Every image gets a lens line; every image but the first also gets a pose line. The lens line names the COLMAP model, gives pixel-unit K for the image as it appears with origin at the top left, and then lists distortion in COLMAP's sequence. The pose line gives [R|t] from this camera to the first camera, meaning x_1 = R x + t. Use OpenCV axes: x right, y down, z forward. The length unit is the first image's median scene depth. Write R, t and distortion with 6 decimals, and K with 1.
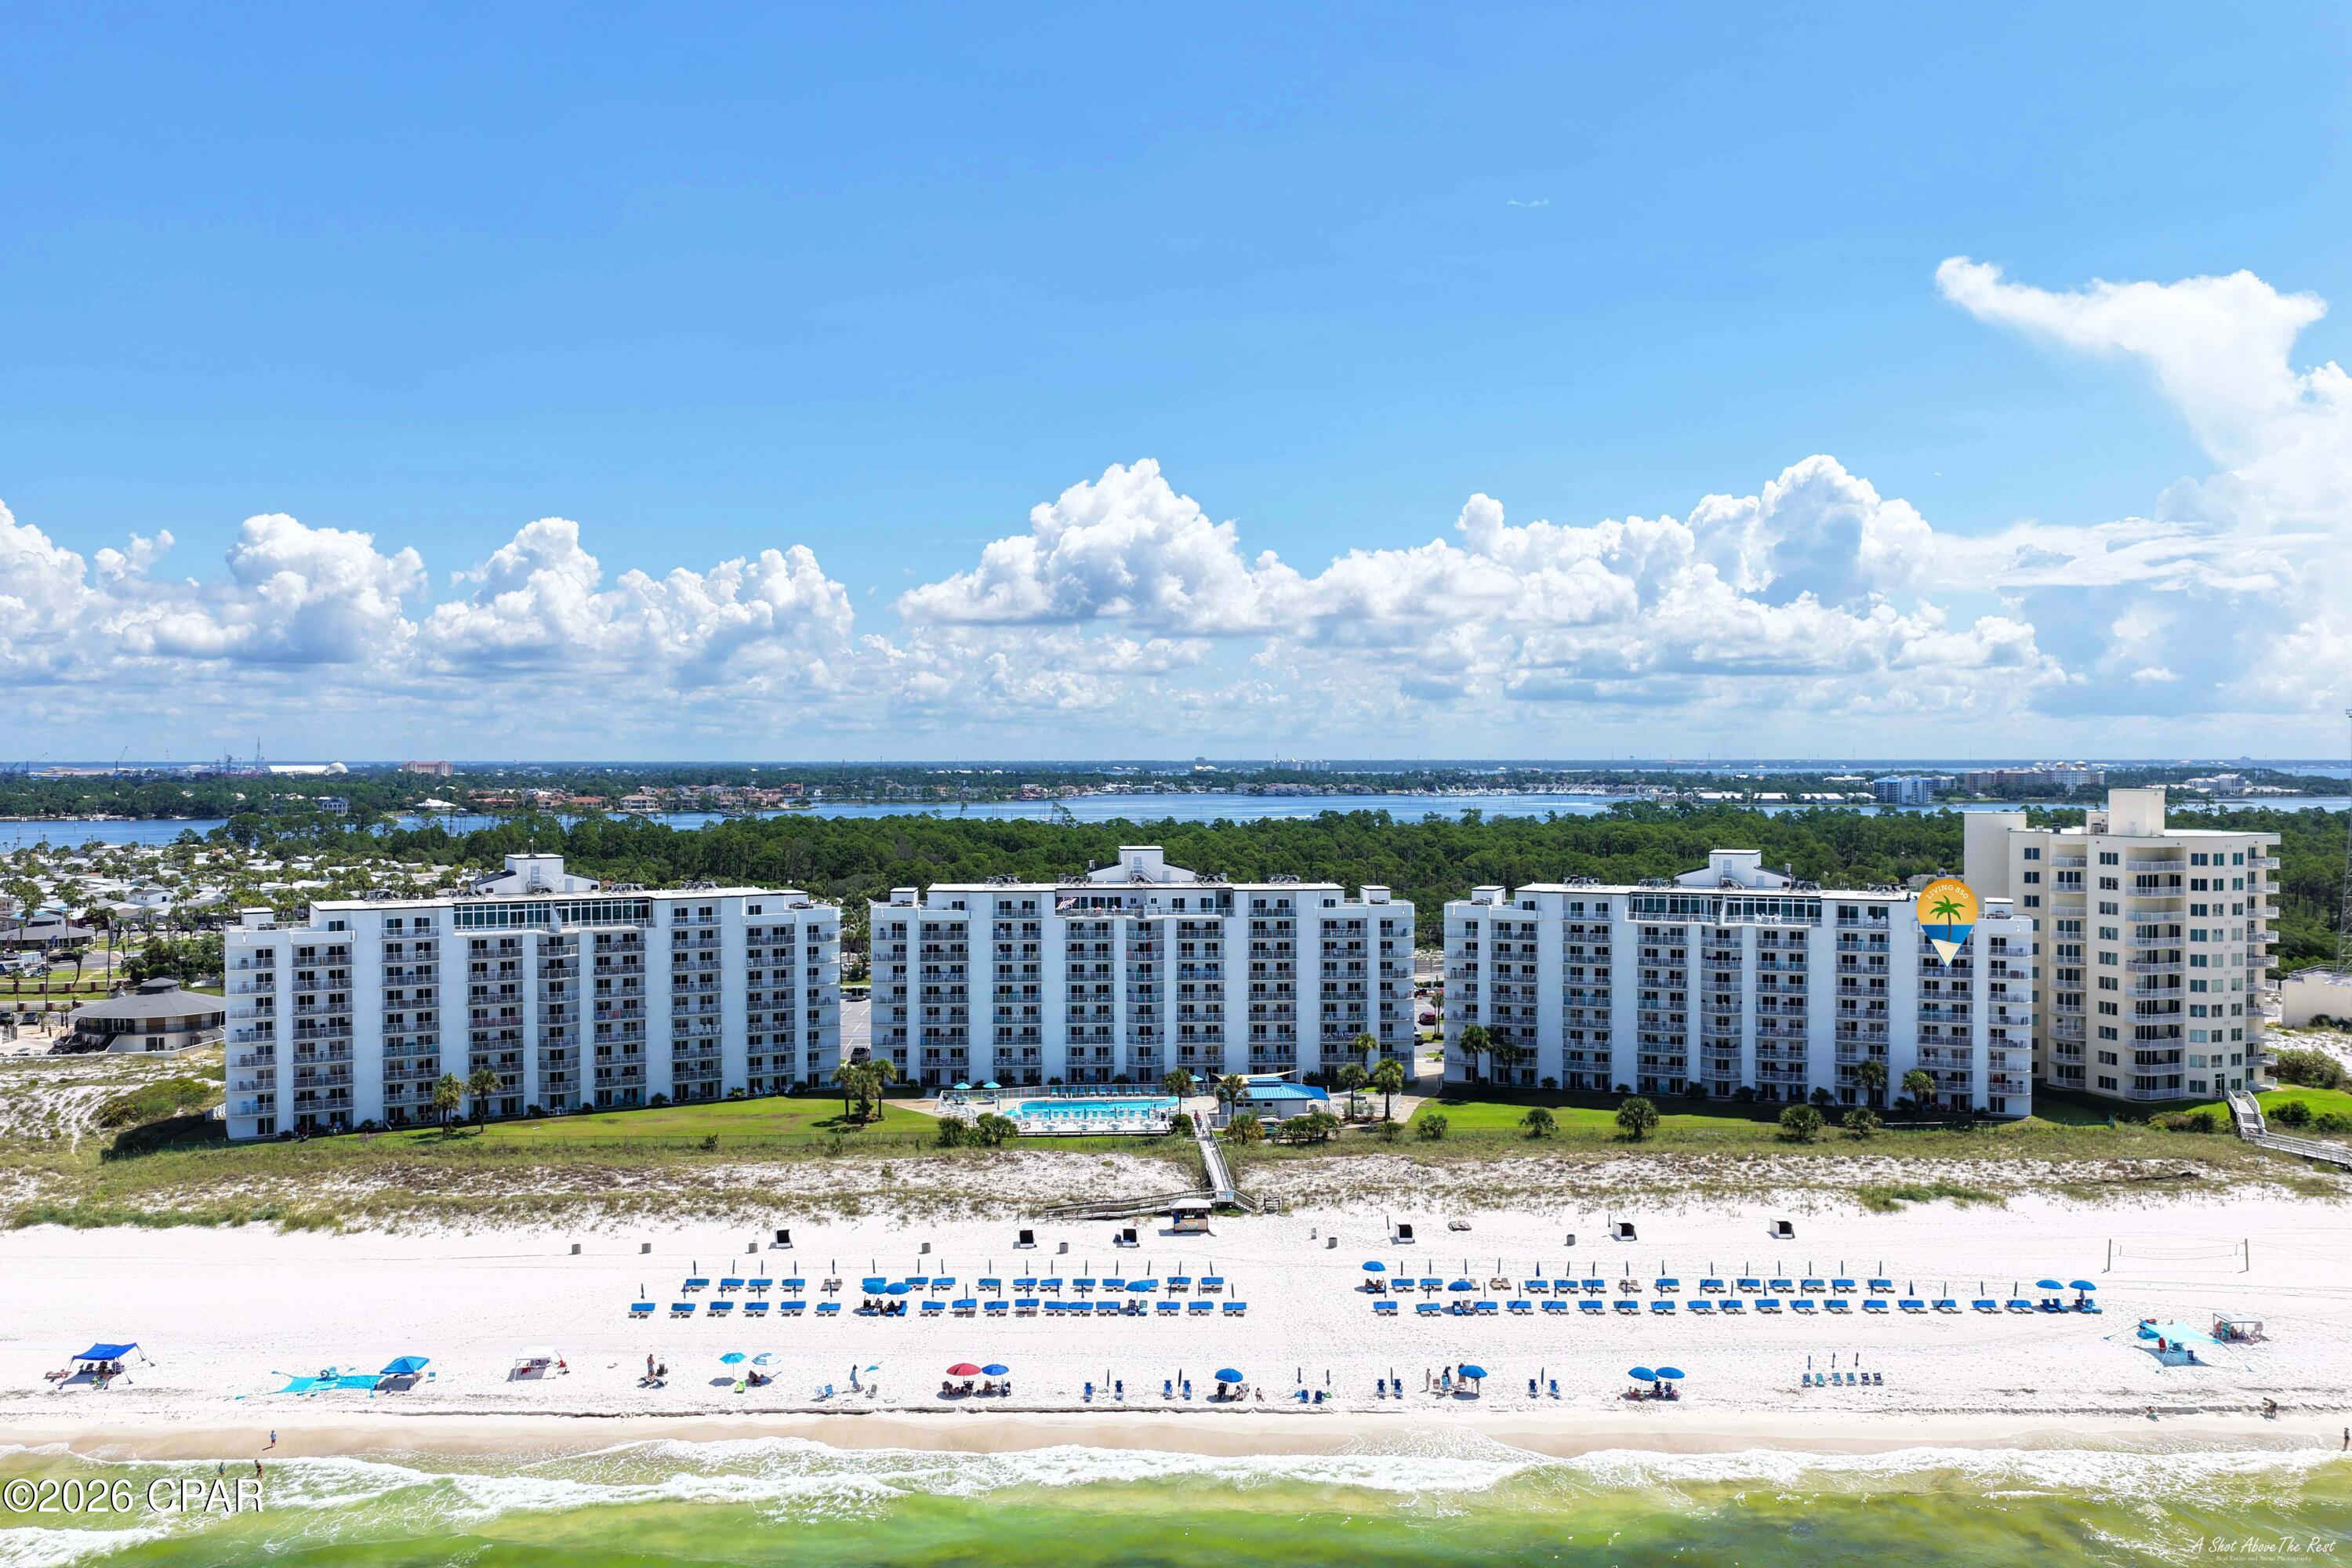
lens RADIAL K [[1949.4, 0, 1185.5], [0, 1949.4, 791.8], [0, 0, 1]] dist [-0.016487, 0.036569]
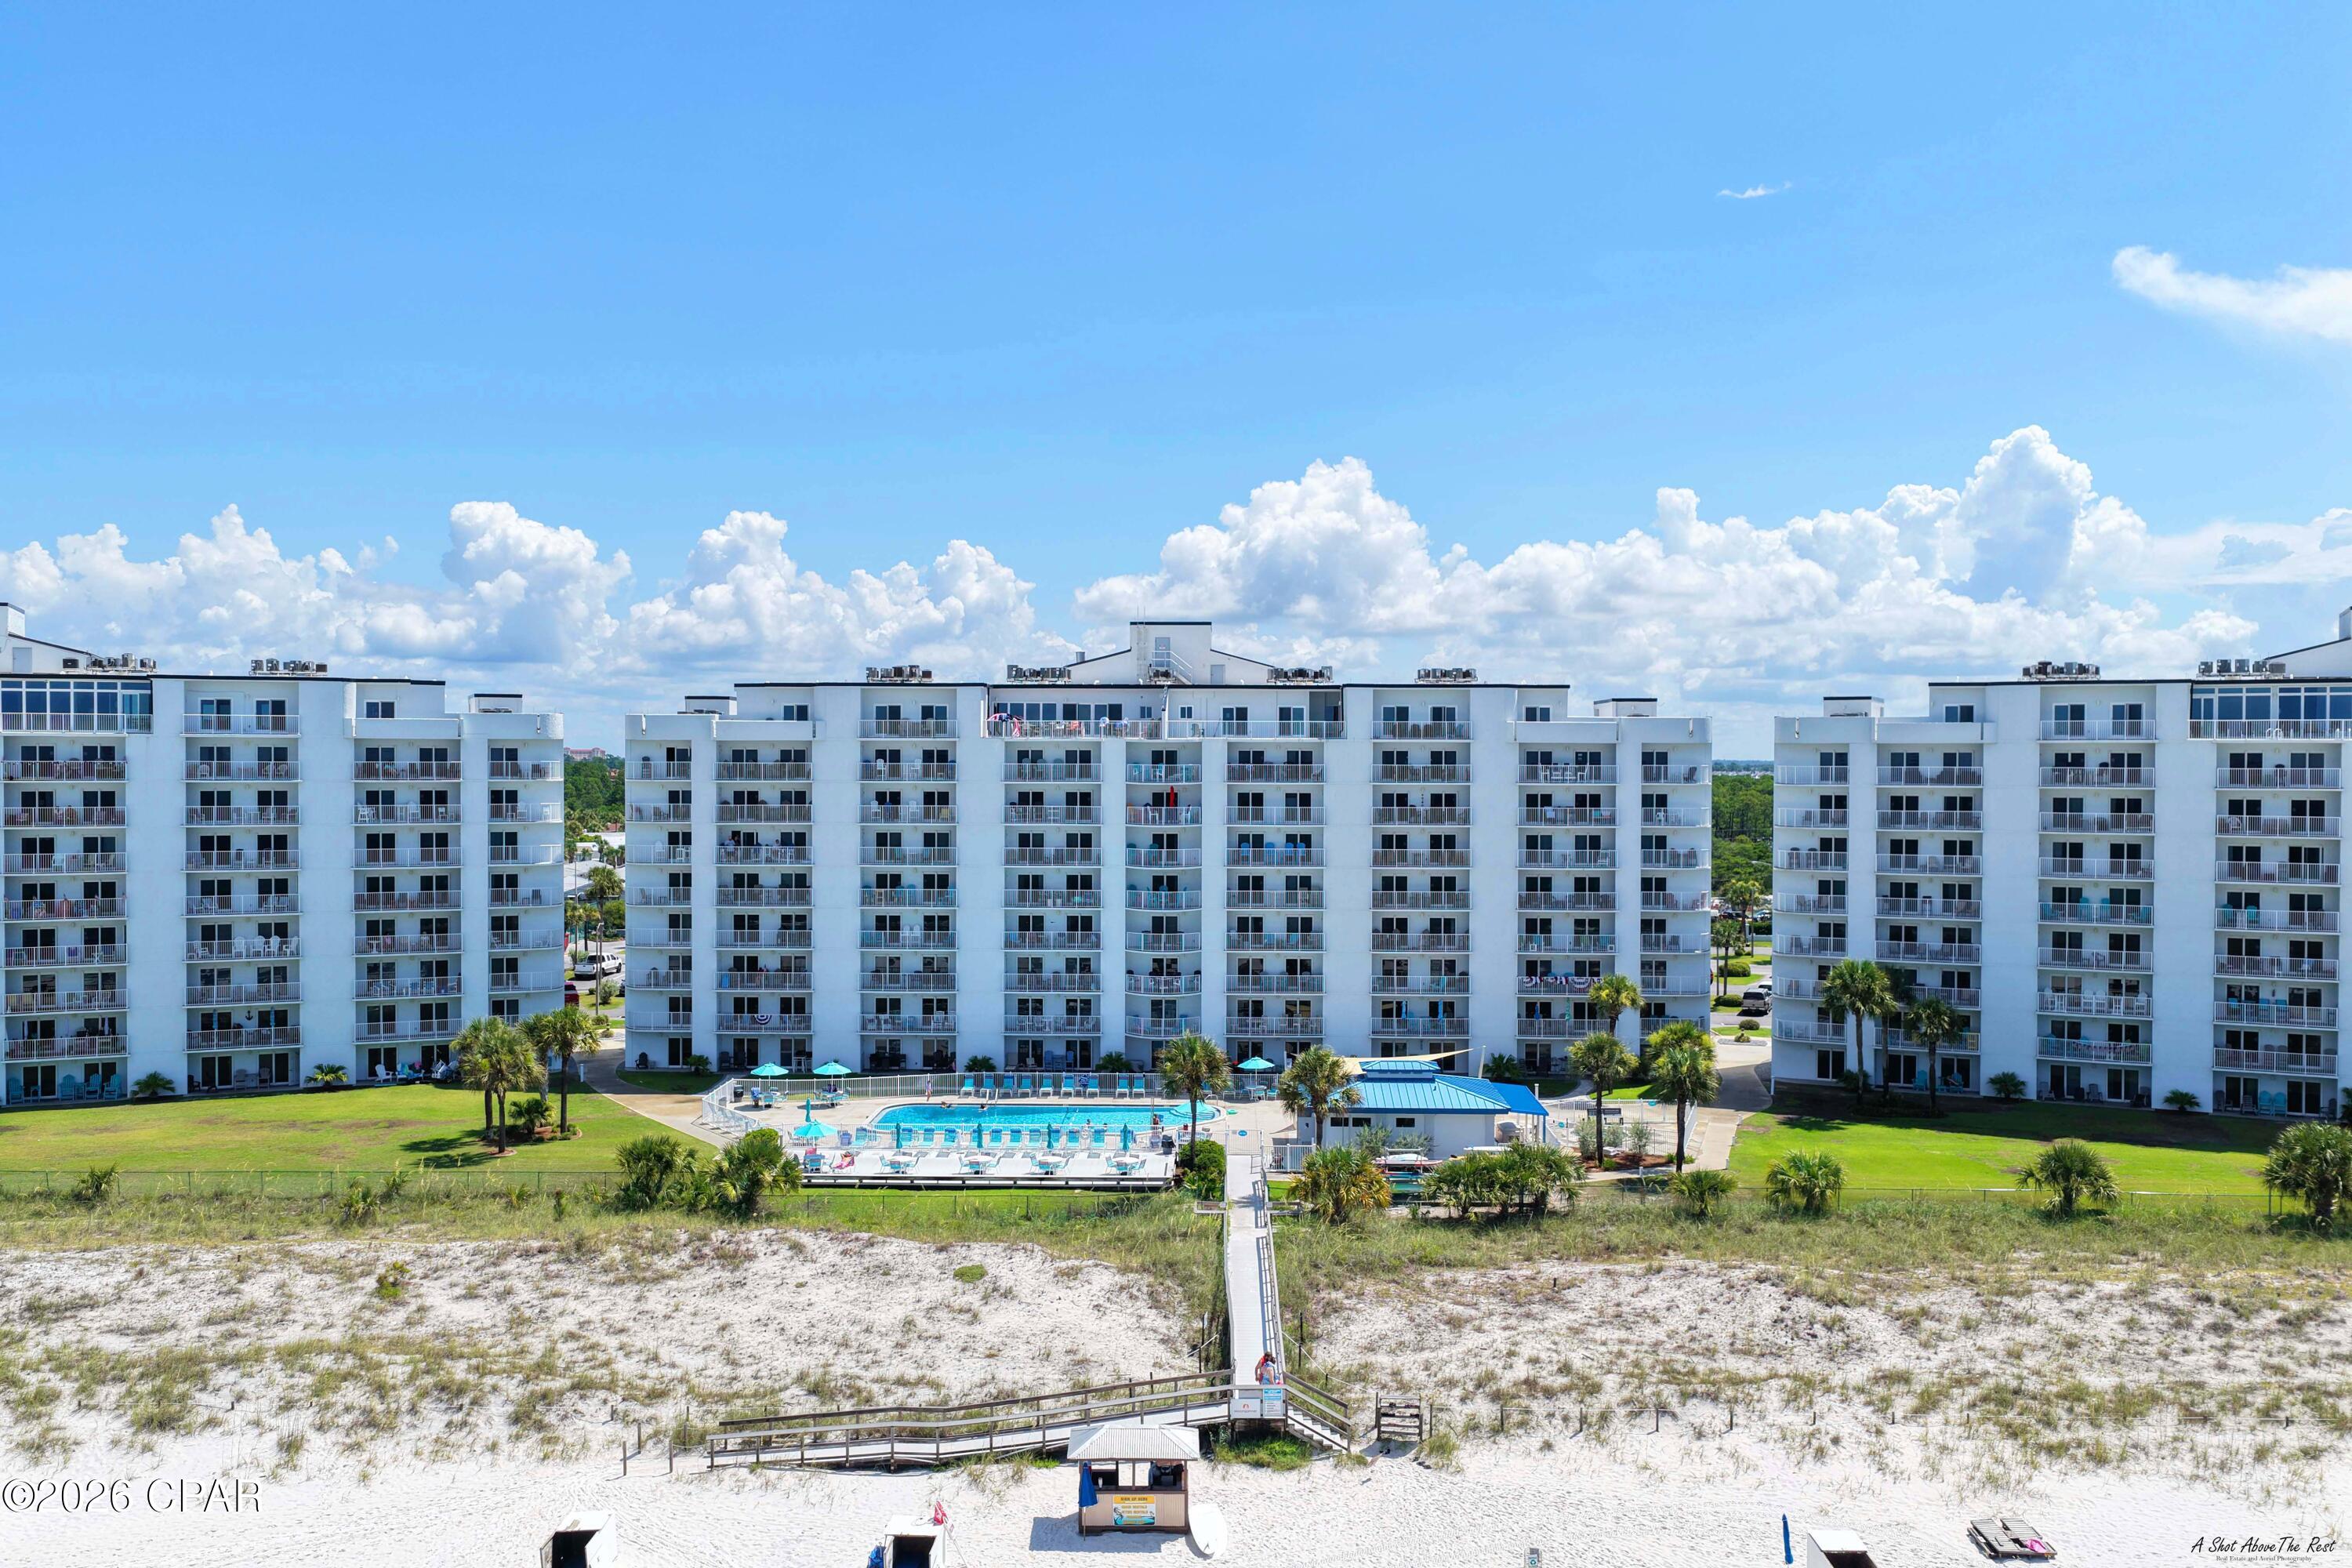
lens RADIAL K [[1949.4, 0, 1189.8], [0, 1949.4, 776.8], [0, 0, 1]] dist [-0.016487, 0.036569]
pose [[0.996493, 0.005076, -0.083524, 0.029079], [-0.005812, 0.999946, -0.008574, 0.083253], [0.083476, 0.009029, 0.996469, 0.535204]]
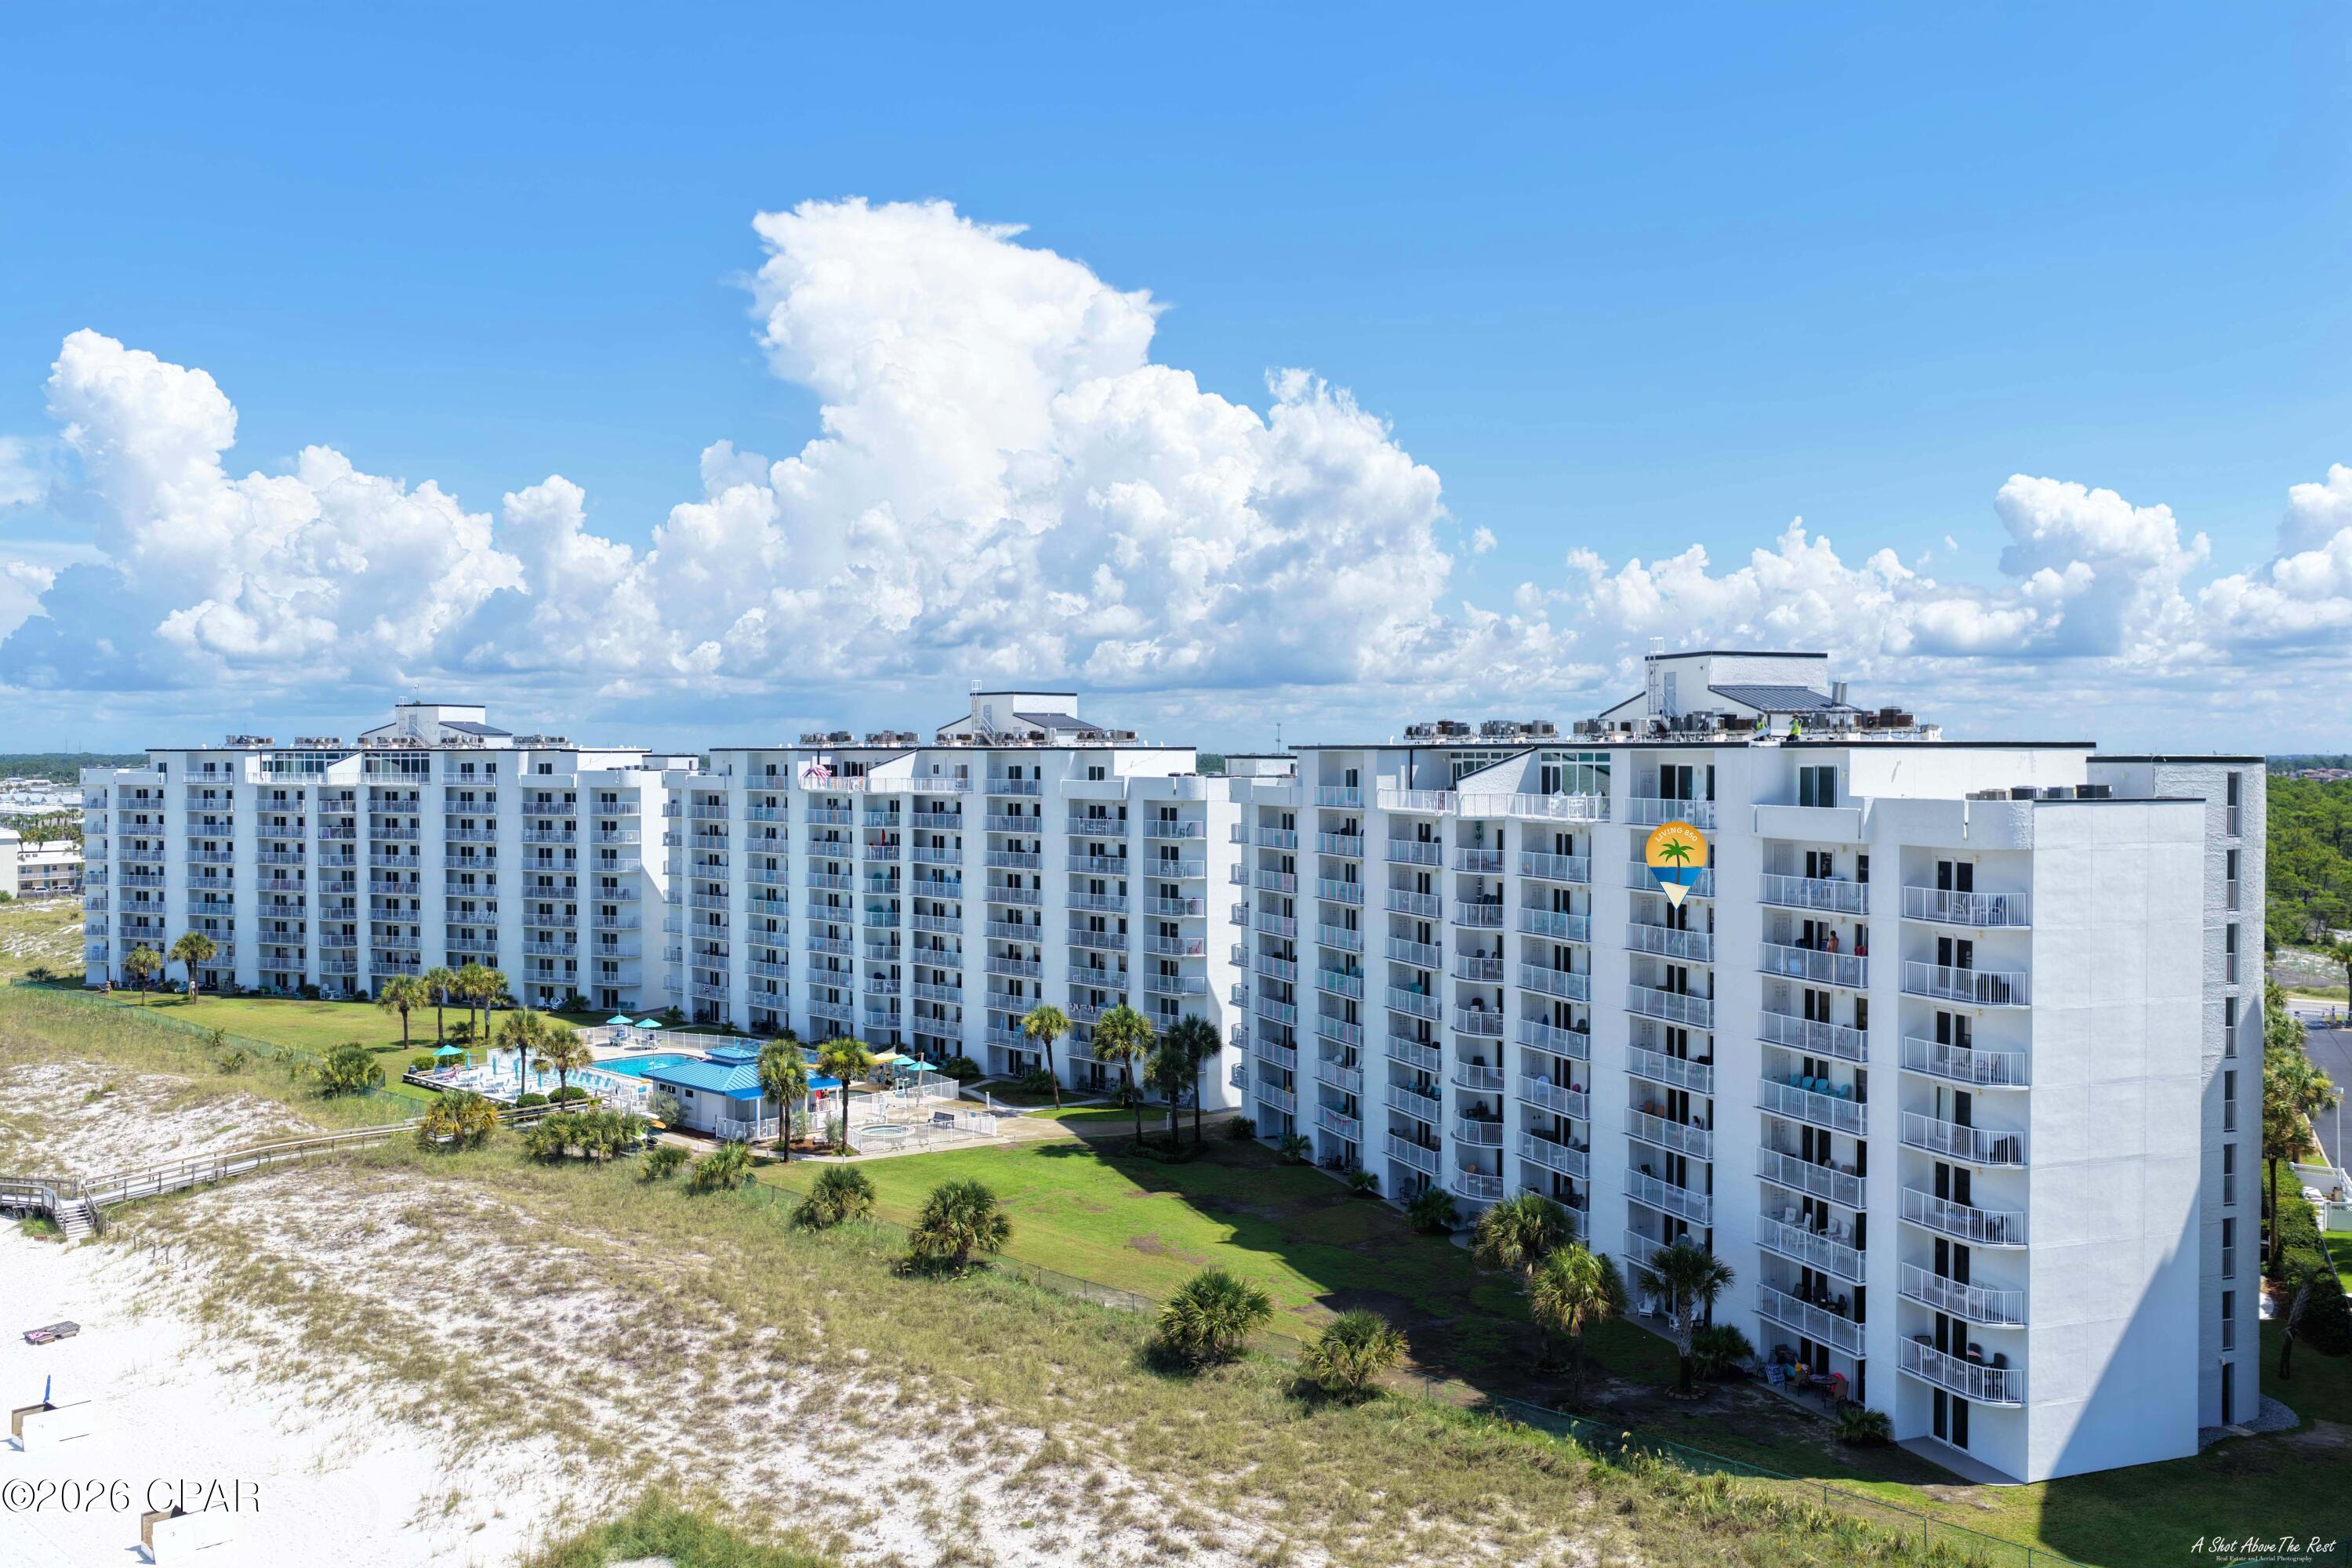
lens RADIAL K [[1949.4, 0, 1190.3], [0, 1949.4, 777.8], [0, 0, 1]] dist [-0.016487, 0.036569]
pose [[0.672230, 0.010668, -0.740266, 0.542887], [-0.014621, 0.999892, 0.001132, 0.061453], [0.740198, 0.010062, 0.672314, 0.689313]]
